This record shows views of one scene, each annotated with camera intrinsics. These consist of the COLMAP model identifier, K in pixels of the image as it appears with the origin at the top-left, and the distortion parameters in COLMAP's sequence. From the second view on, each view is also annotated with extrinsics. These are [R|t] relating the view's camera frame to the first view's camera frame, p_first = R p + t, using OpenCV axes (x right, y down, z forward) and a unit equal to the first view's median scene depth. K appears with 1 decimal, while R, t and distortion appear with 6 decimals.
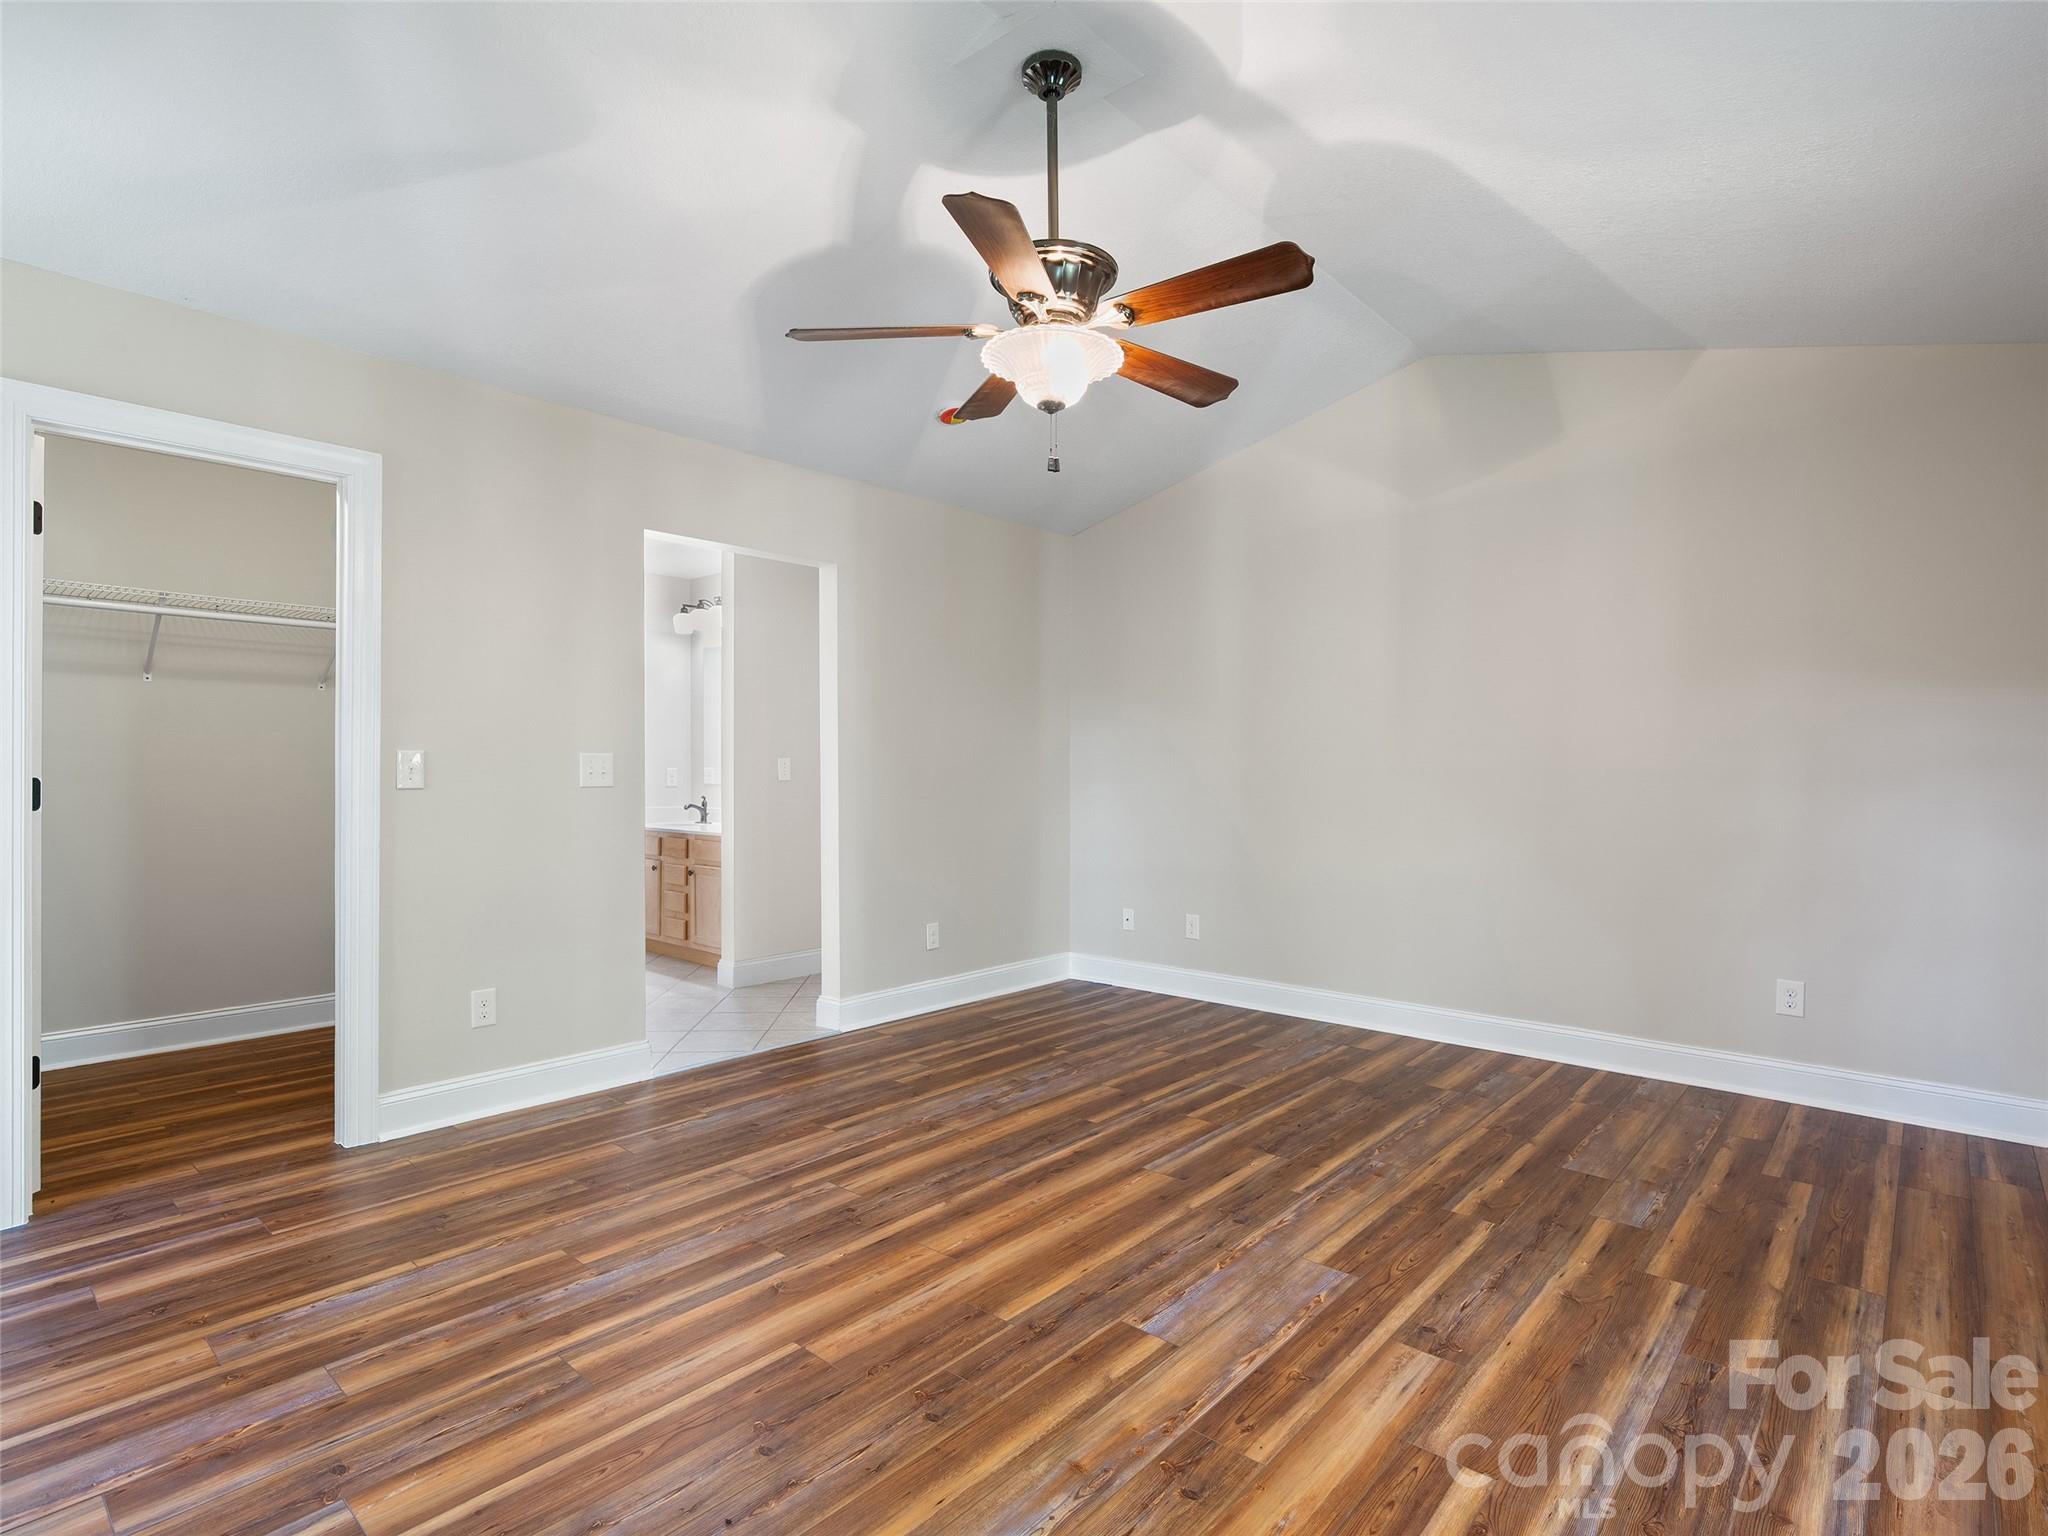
lens RADIAL K [[1041.4, 0, 1025.2], [0, 1041.4, 769.0], [0, 0, 1]] dist [-0.006058, 0.004329]
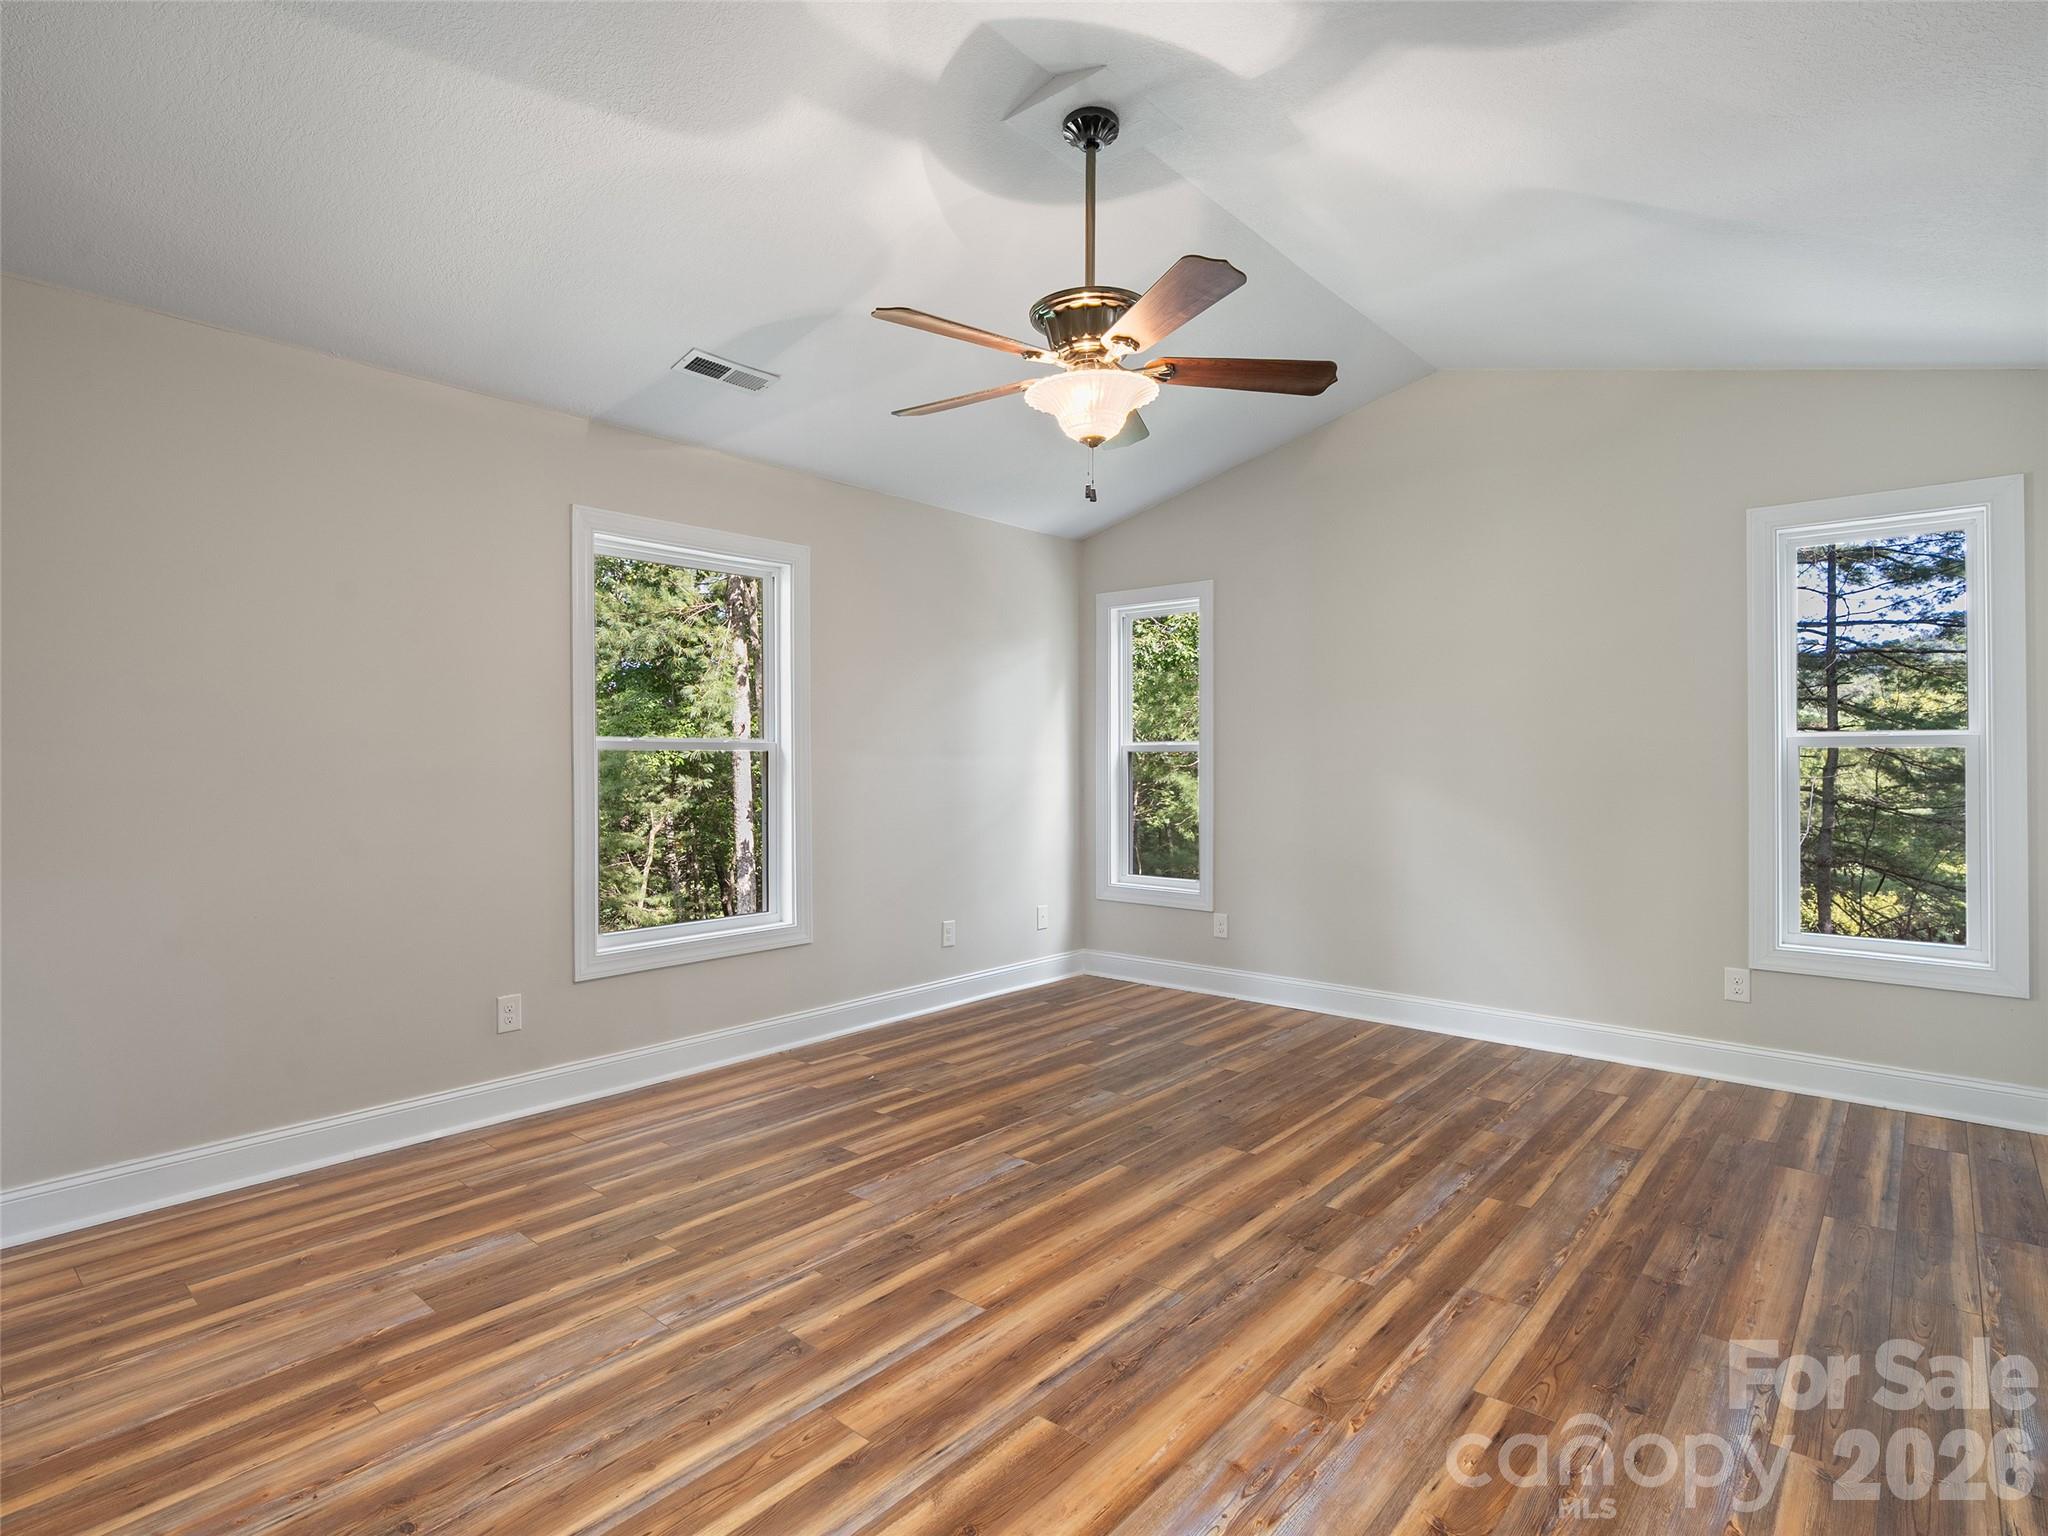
lens RADIAL K [[1041.4, 0, 1022.8], [0, 1041.4, 765.7], [0, 0, 1]] dist [-0.006058, 0.004329]
pose [[-0.999962, 0.002669, -0.008343, 0.101330], [0.002620, 0.999979, 0.005881, -0.021464], [0.008358, 0.005859, -0.999948, 1.966663]]
